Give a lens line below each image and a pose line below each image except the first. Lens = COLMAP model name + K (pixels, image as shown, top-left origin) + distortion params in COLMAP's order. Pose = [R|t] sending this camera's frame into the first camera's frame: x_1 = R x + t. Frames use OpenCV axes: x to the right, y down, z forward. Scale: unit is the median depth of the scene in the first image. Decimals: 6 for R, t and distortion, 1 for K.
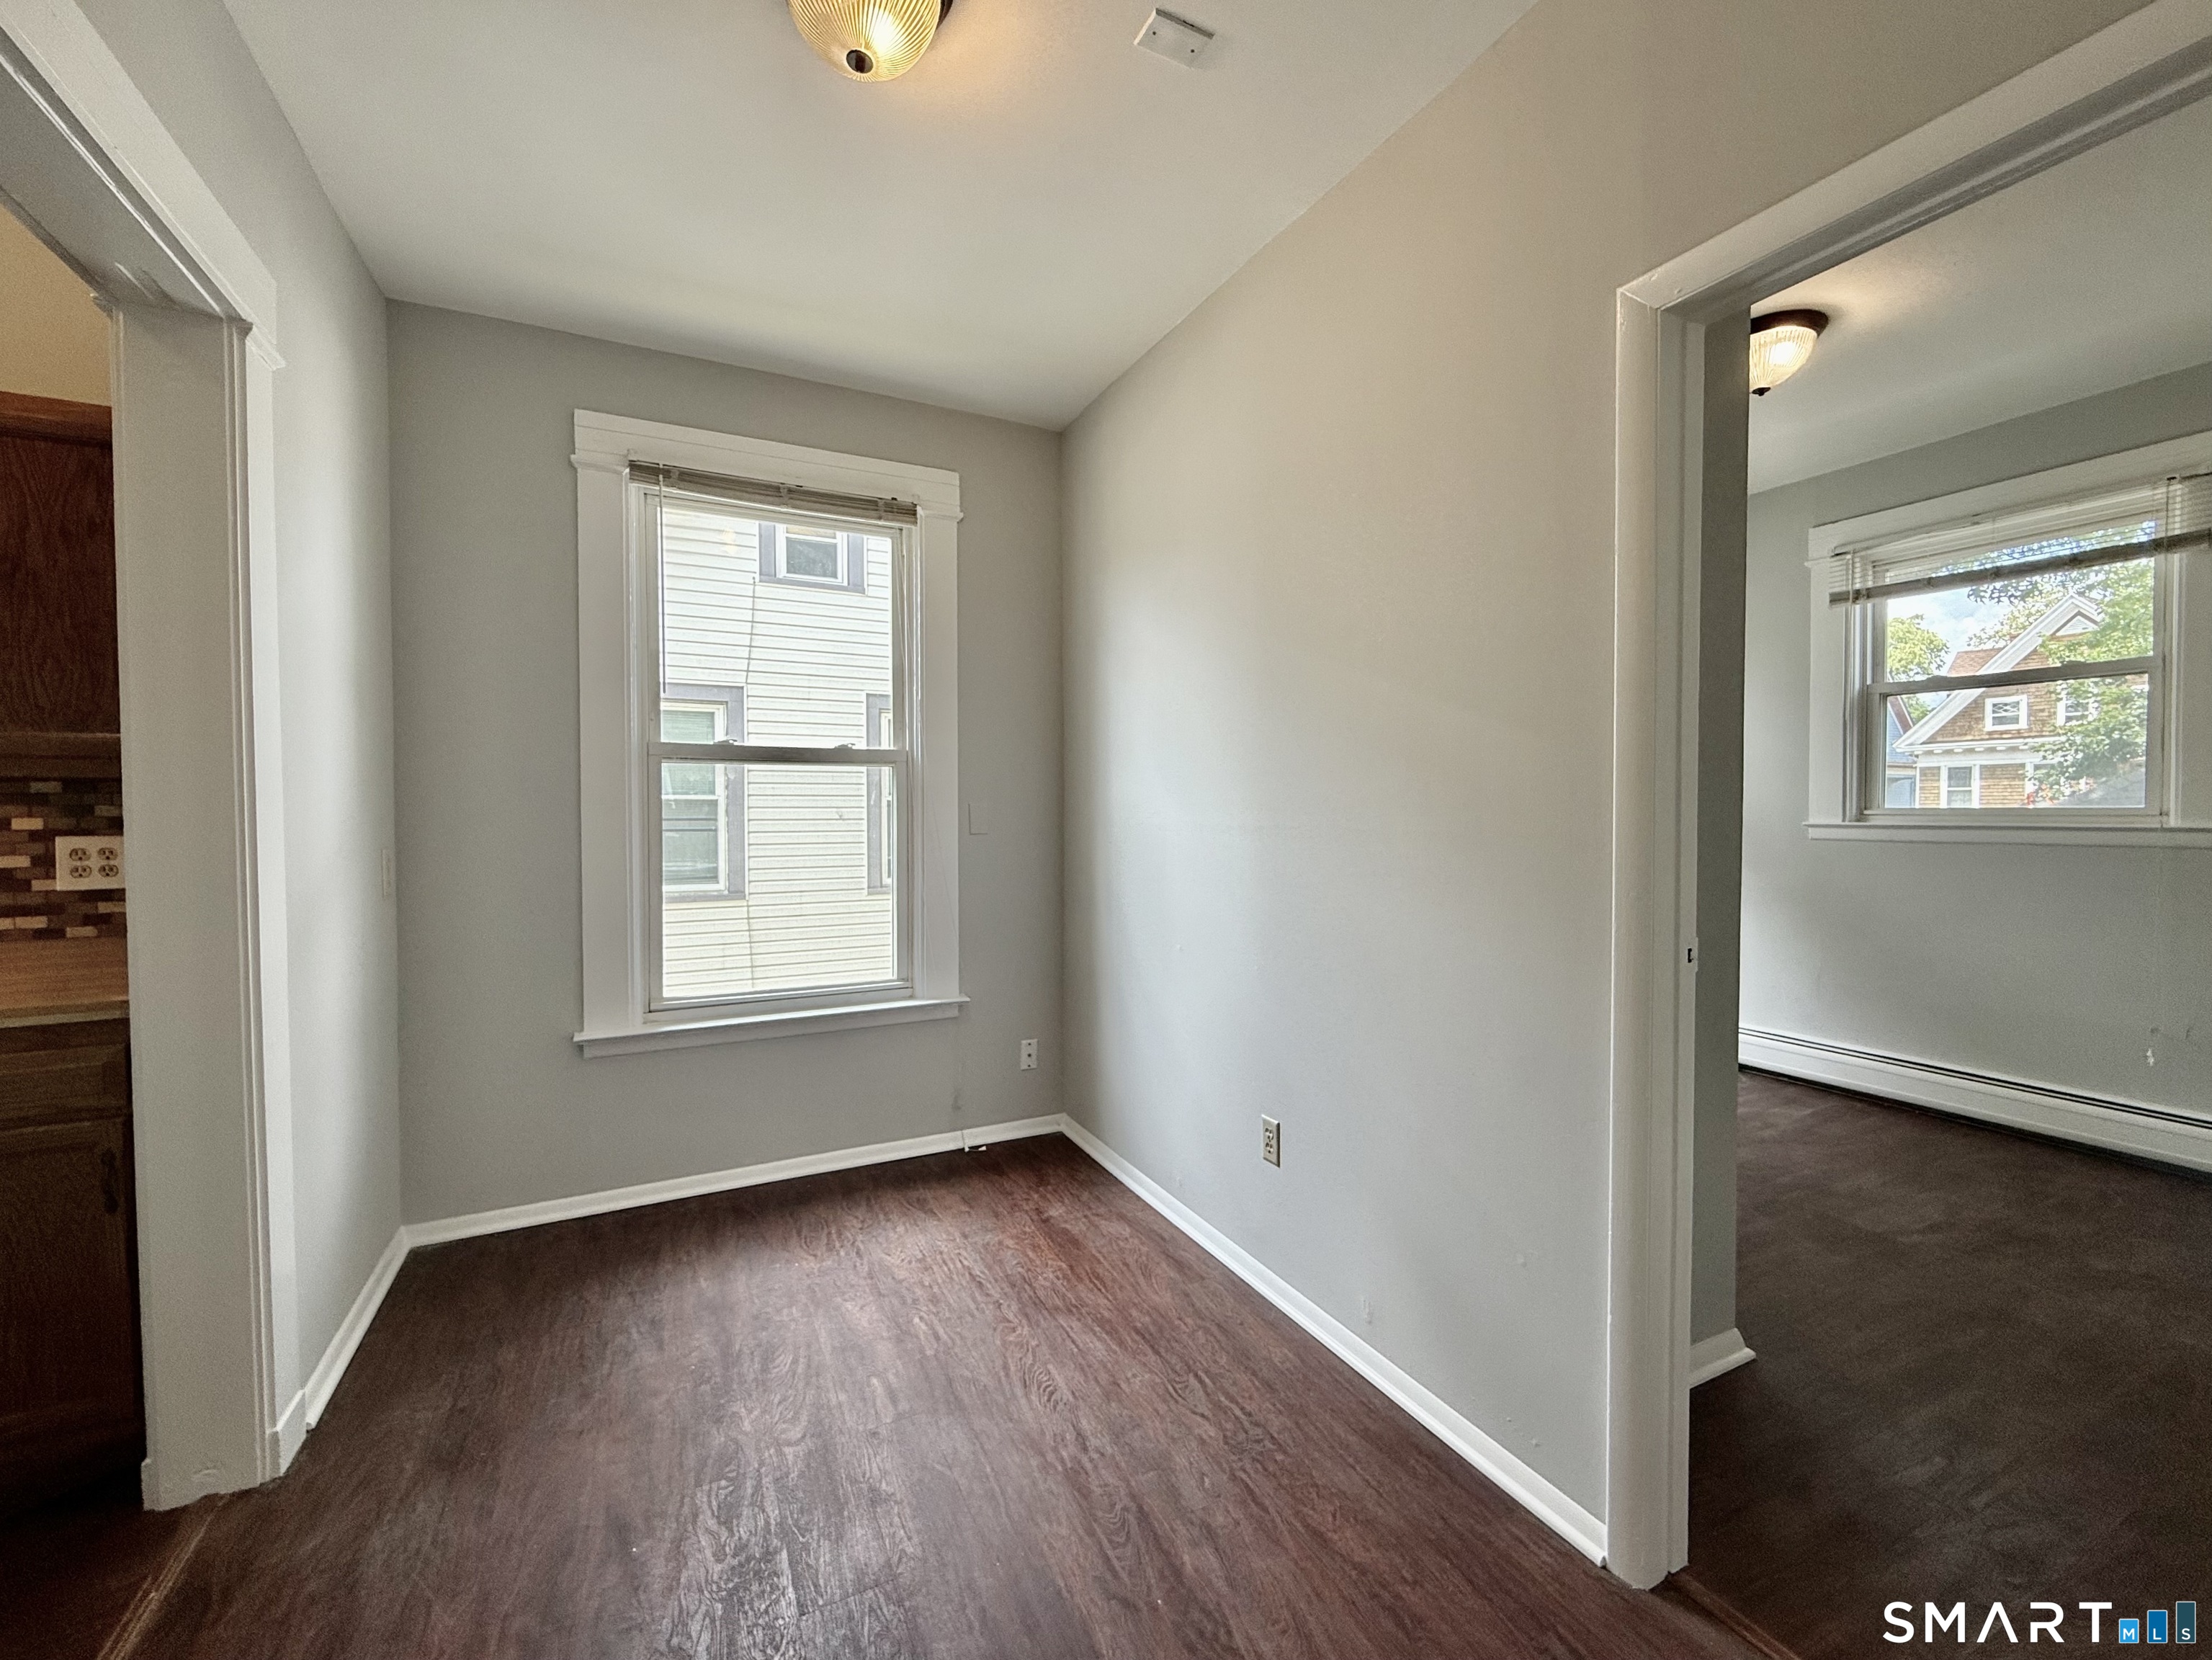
lens RADIAL K [[877.3, 0, 1100.8], [0, 877.3, 828.8], [0, 0, 1]] dist [-0.001239, 0.000678]
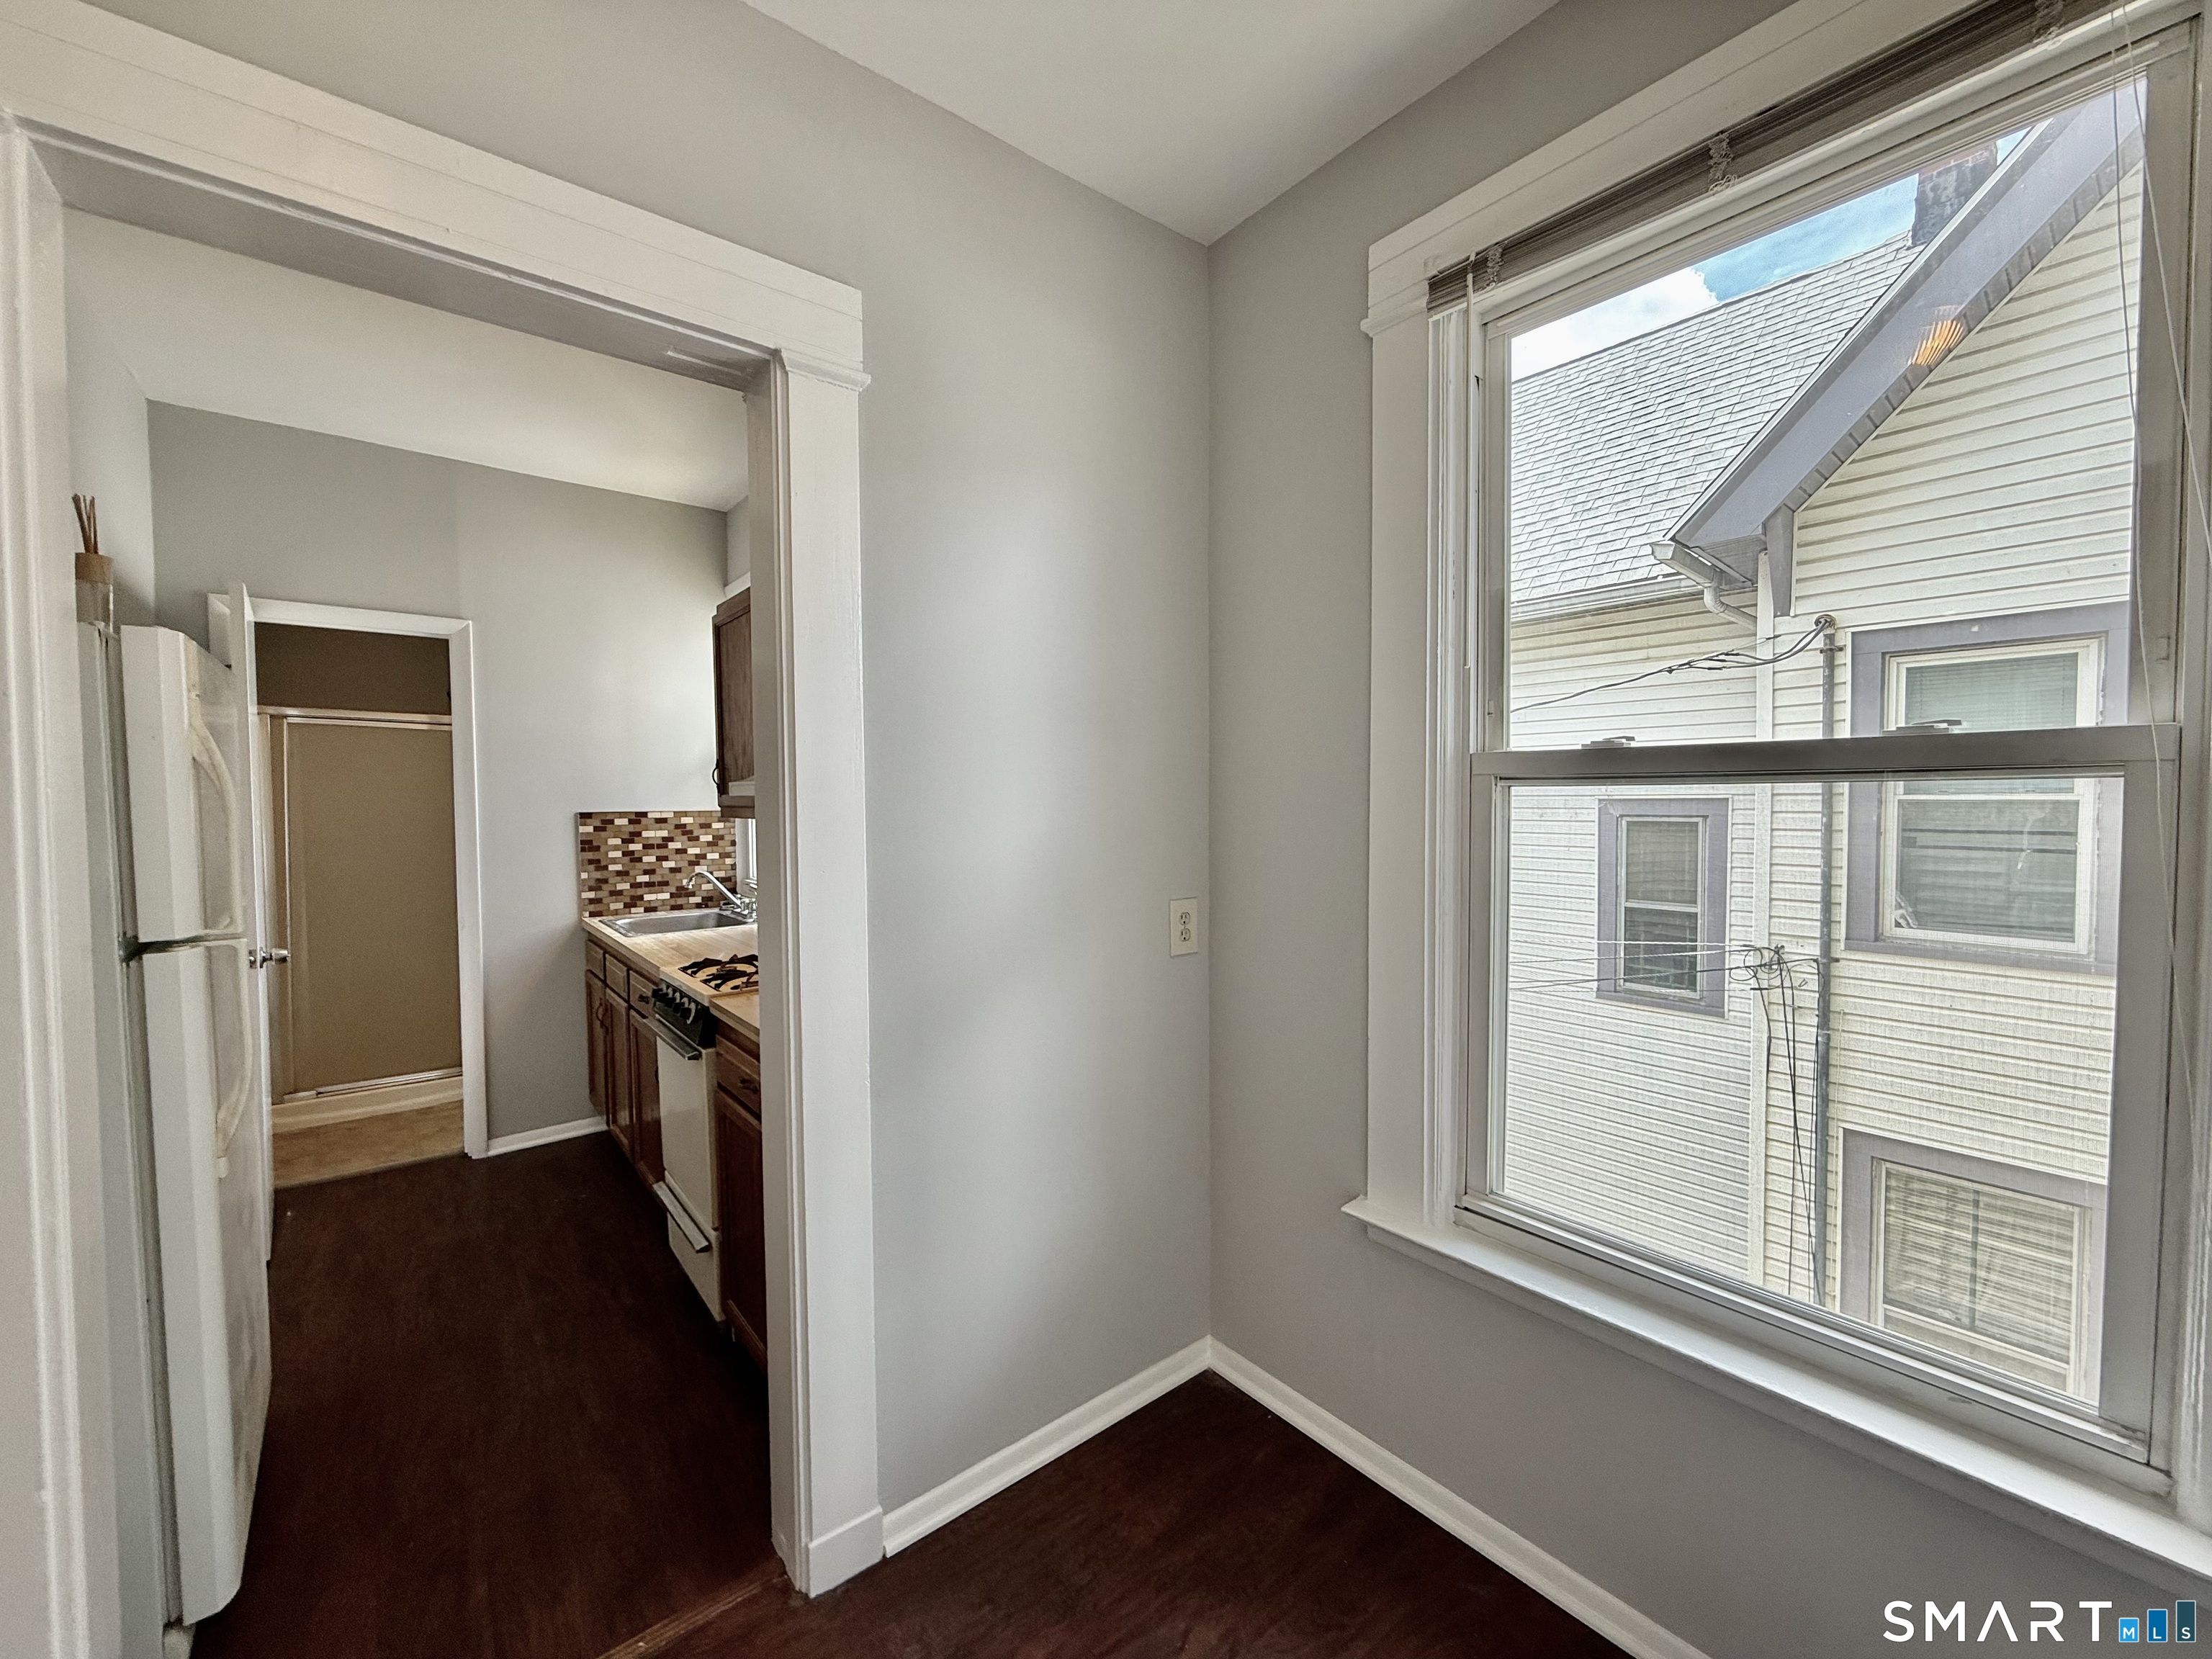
lens RADIAL K [[877.2, 0, 1100.8], [0, 877.2, 828.3], [0, 0, 1]] dist [-0.001239, 0.000678]
pose [[0.211158, 0.038730, -0.976684, 0.004356], [-0.017428, 0.999205, 0.035855, -0.084271], [0.977297, 0.009451, 0.211665, 0.792321]]
